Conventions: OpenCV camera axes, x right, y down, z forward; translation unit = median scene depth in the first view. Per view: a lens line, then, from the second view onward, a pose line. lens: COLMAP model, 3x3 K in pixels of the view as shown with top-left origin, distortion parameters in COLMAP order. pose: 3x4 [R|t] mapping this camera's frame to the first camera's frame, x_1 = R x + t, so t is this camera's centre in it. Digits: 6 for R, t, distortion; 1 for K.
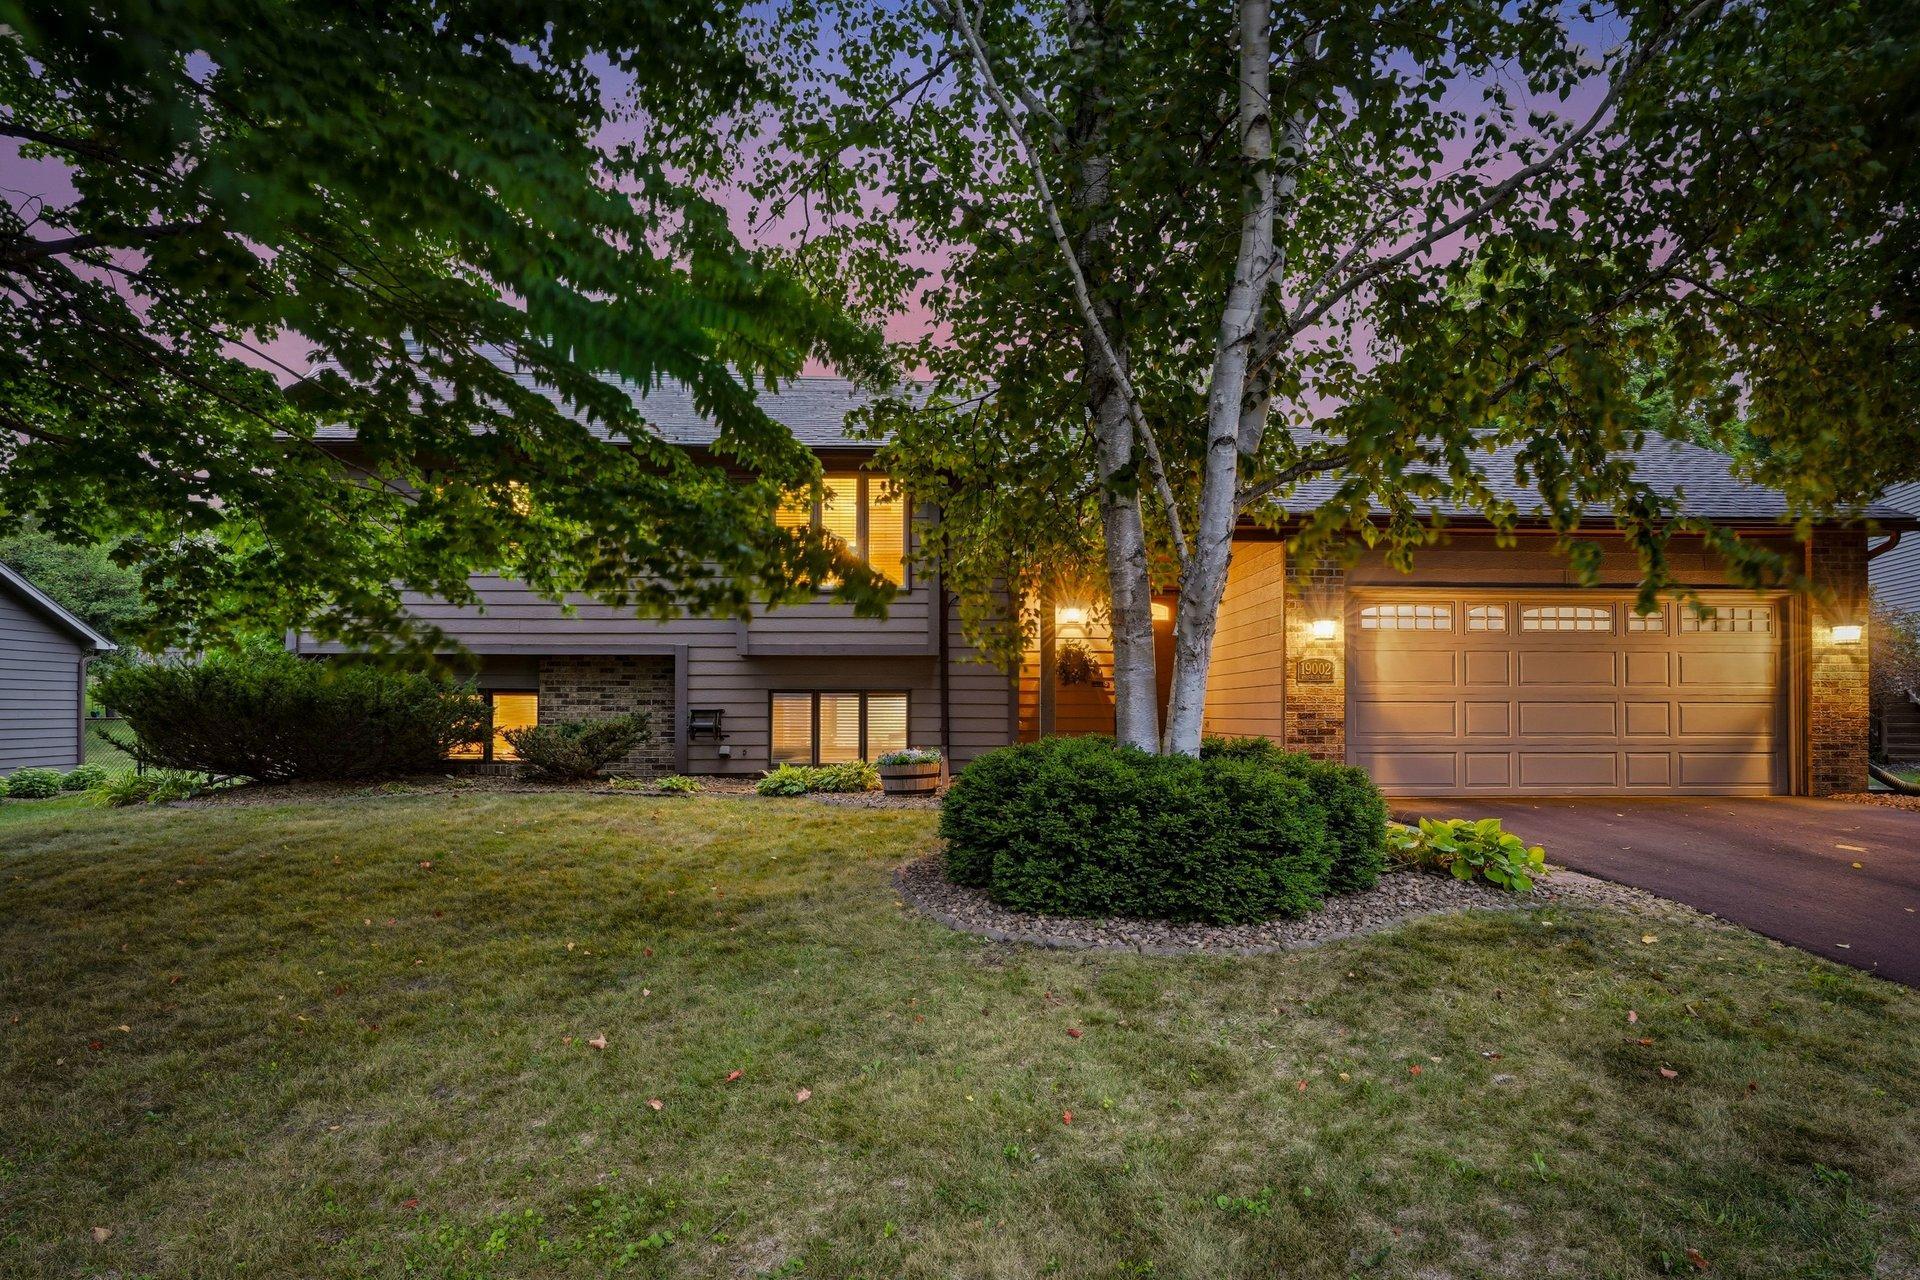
lens RADIAL K [[939.2, 0, 966.6], [0, 939.2, 687.3], [0, 0, 1]] dist [-0.003987, -0.000422]
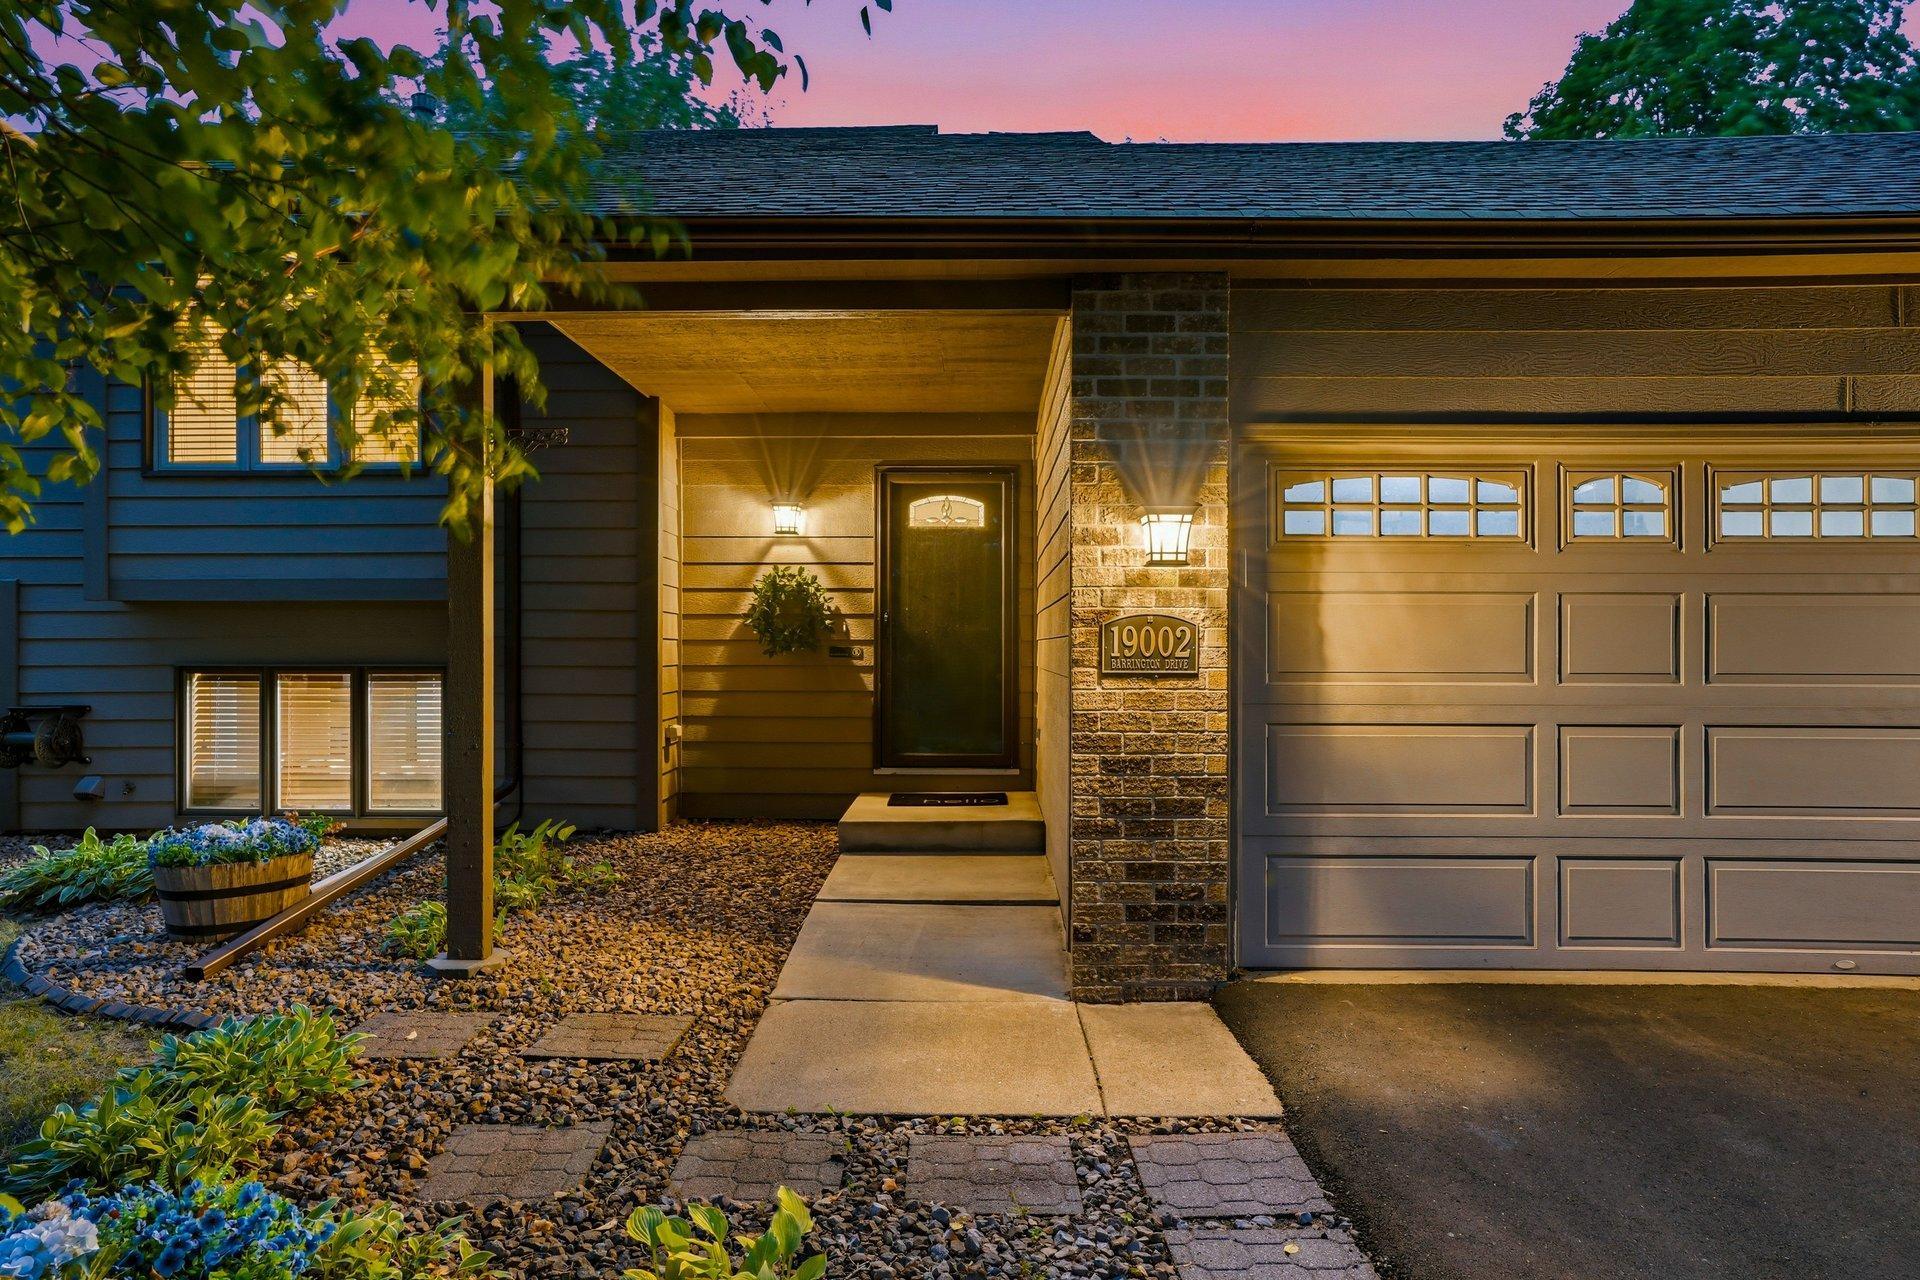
lens RADIAL K [[1095.9, 0, 933.3], [0, 1095.9, 647.2], [0, 0, 1]] dist [-0.002030, 0.000486]
pose [[0.998151, 0.000518, -0.060785, 0.303123], [0.000908, 0.999725, 0.023430, -0.027439], [0.060780, -0.023442, 0.997876, 0.537850]]
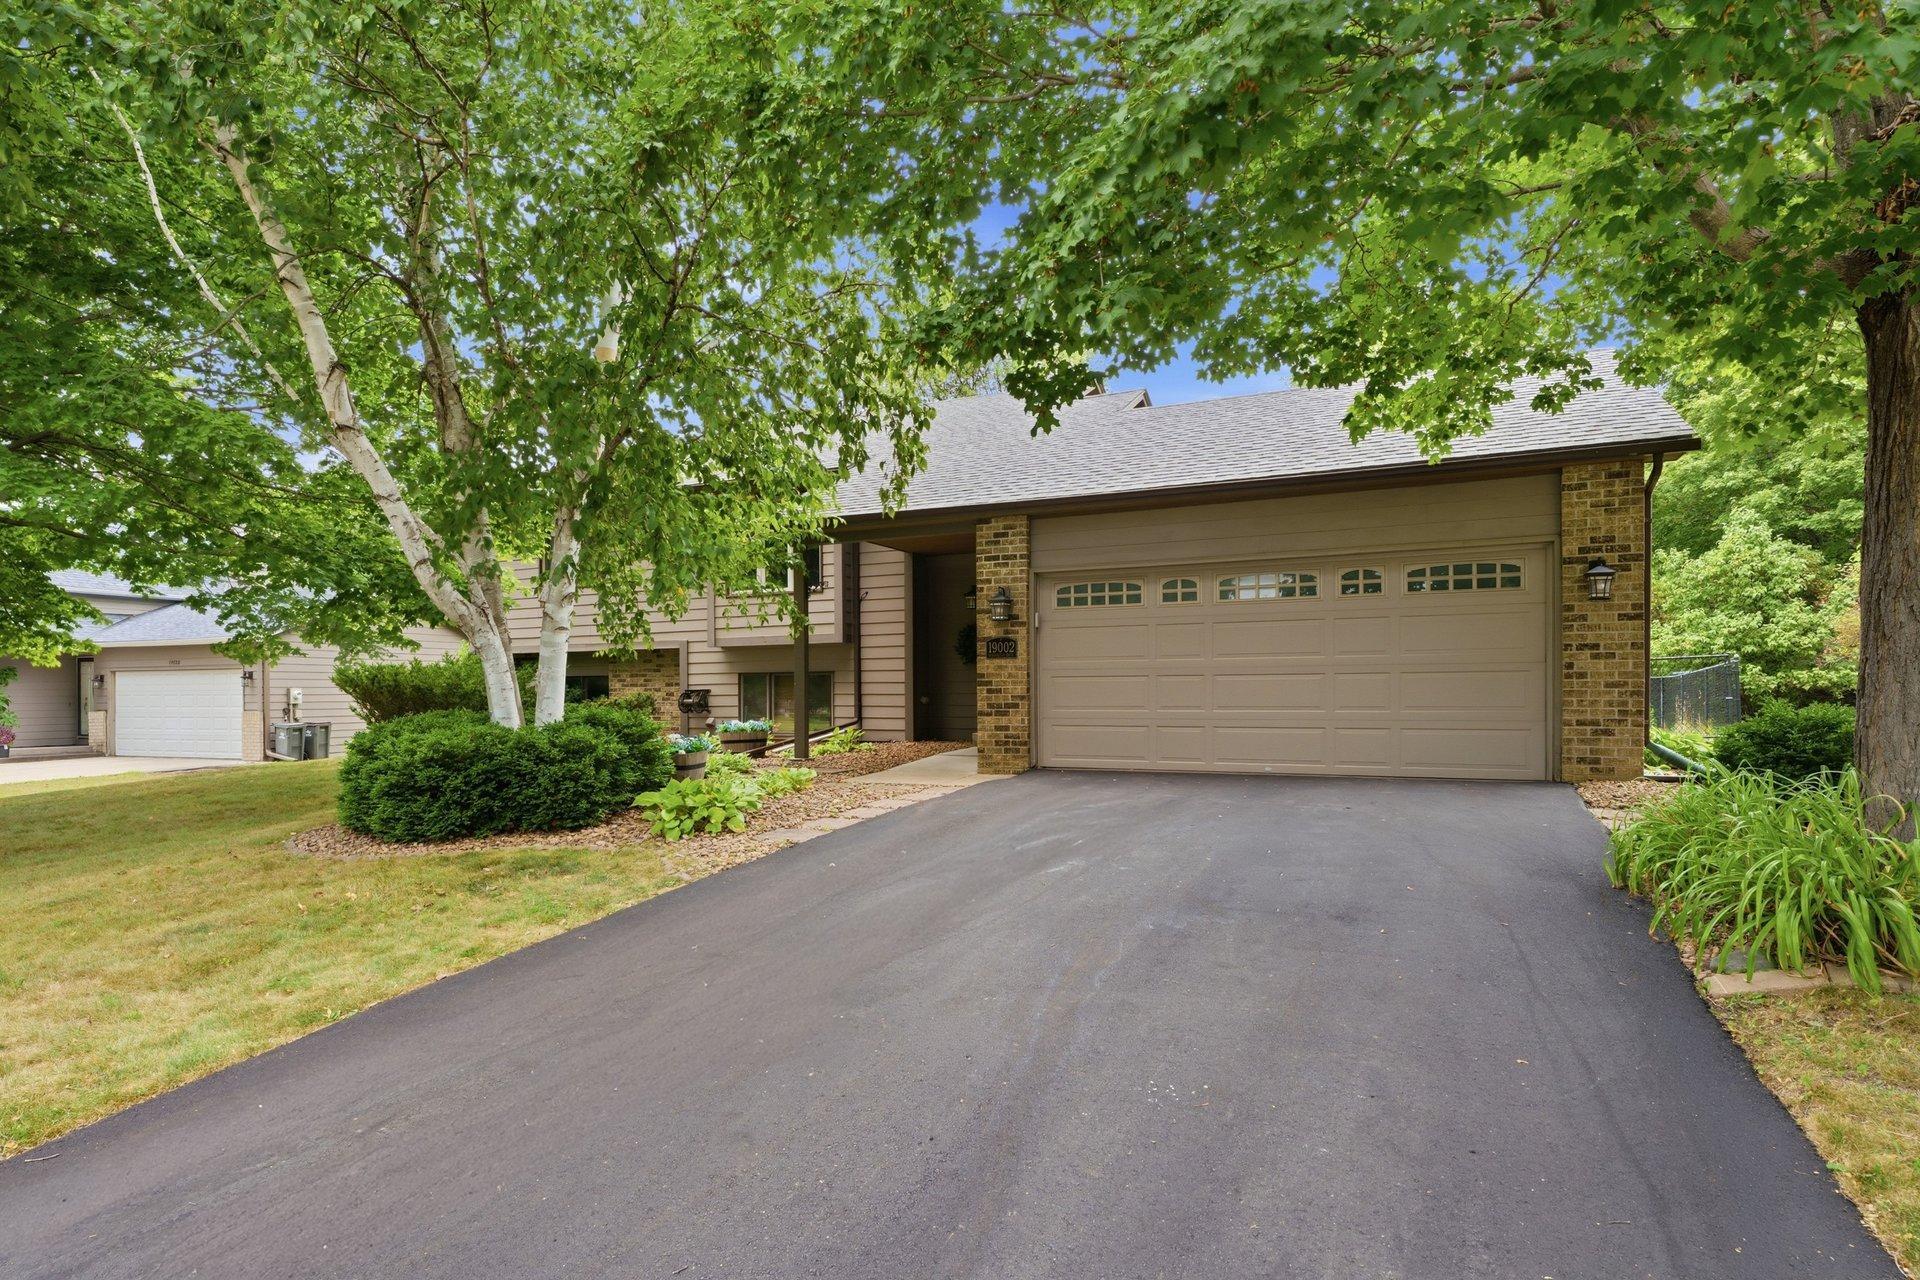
lens RADIAL K [[939.2, 0, 966.6], [0, 939.2, 687.3], [0, 0, 1]] dist [-0.003987, -0.000422]
pose [[0.888376, -0.007553, -0.459055, 0.809764], [0.015893, 0.999771, 0.014308, 0.010056], [0.458842, -0.020007, 0.888292, 0.021711]]
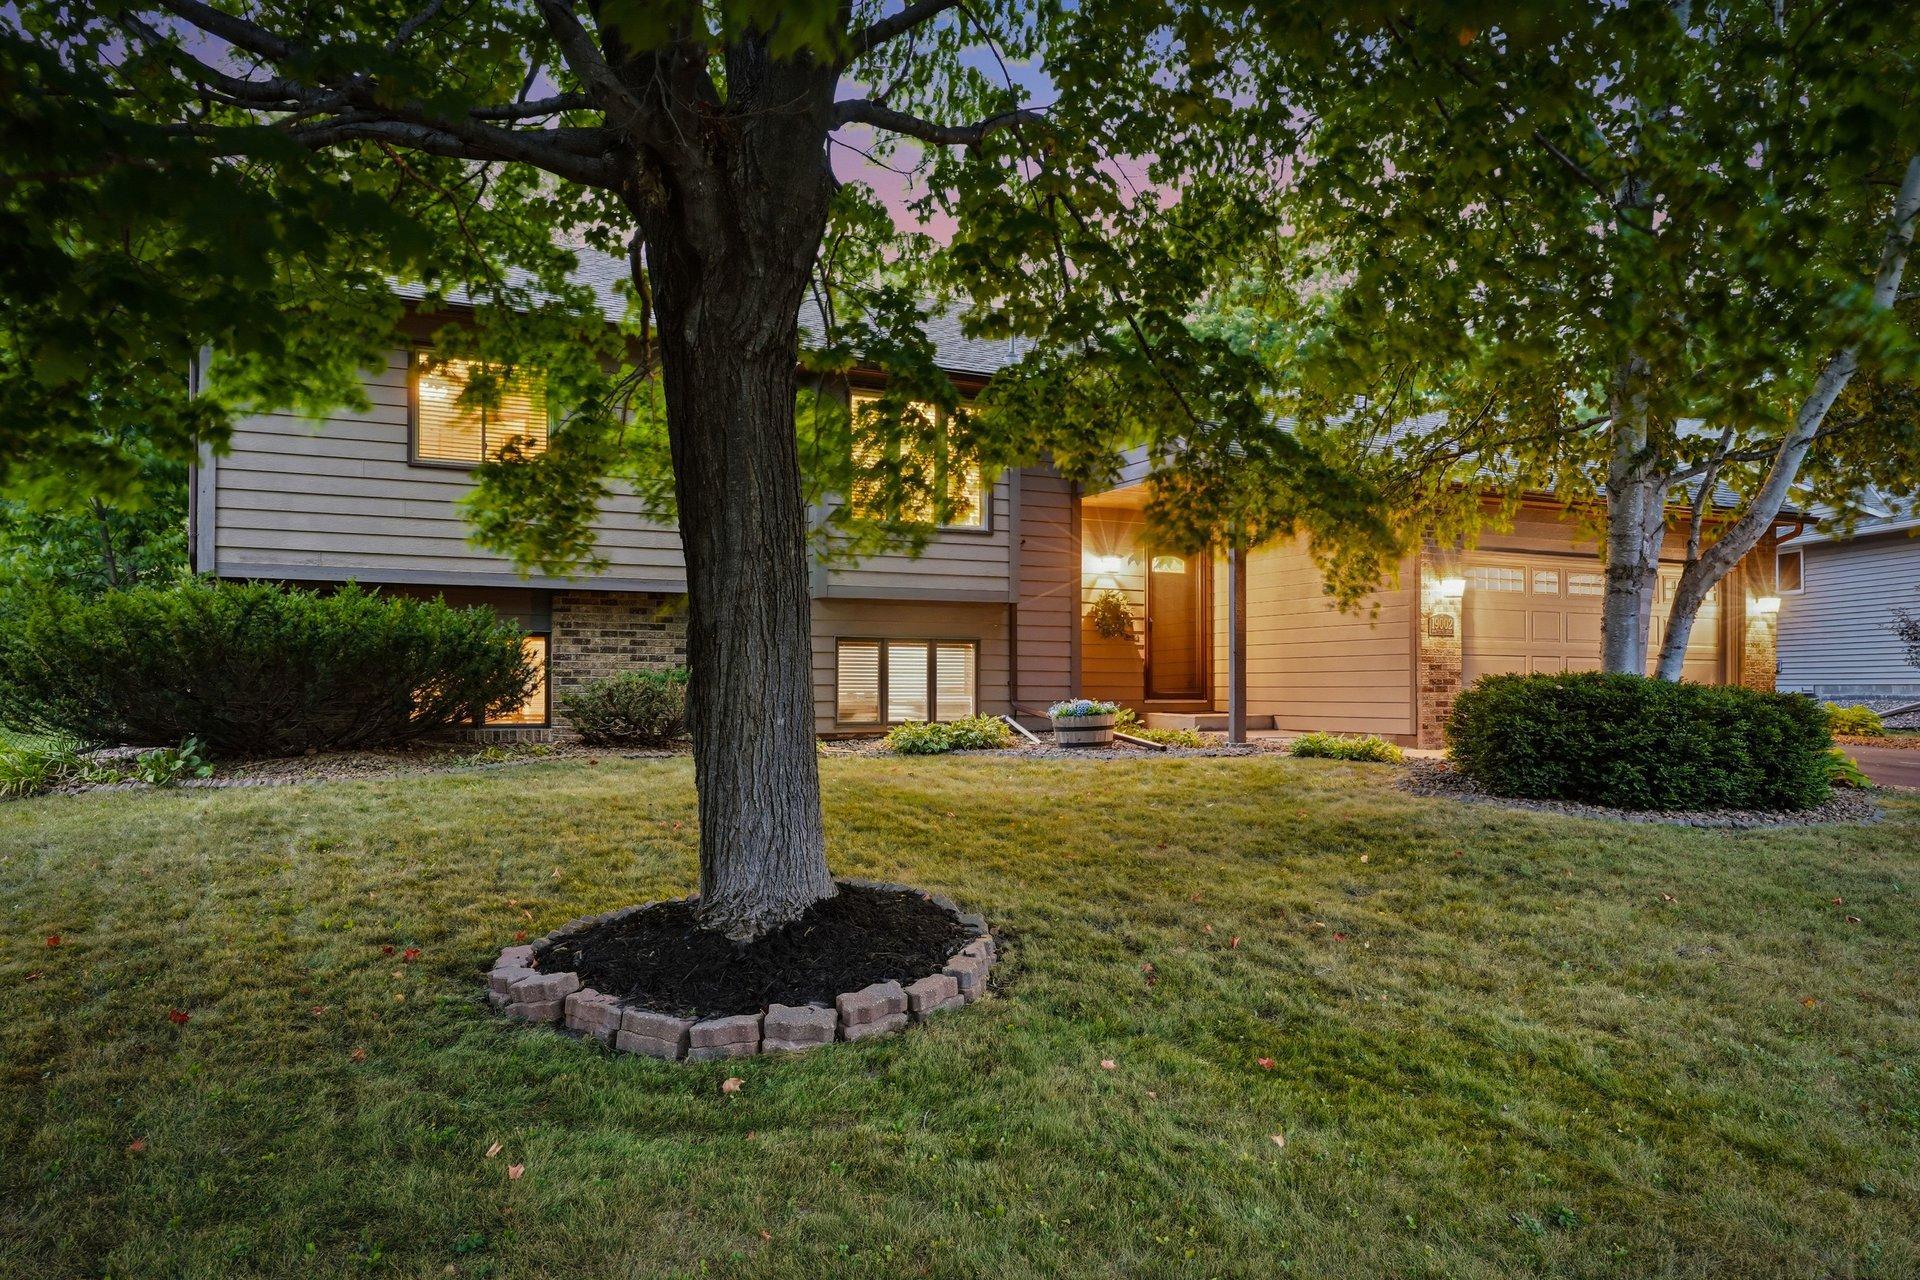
lens RADIAL K [[1122.4, 0, 905.7], [0, 1122.4, 648.1], [0, 0, 1]] dist [0.018024, -0.000231]
pose [[0.929700, 0.012402, 0.368108, -0.669446], [-0.010403, 0.999918, -0.007415, 0.024185], [-0.368170, 0.003065, 0.929754, 0.013268]]
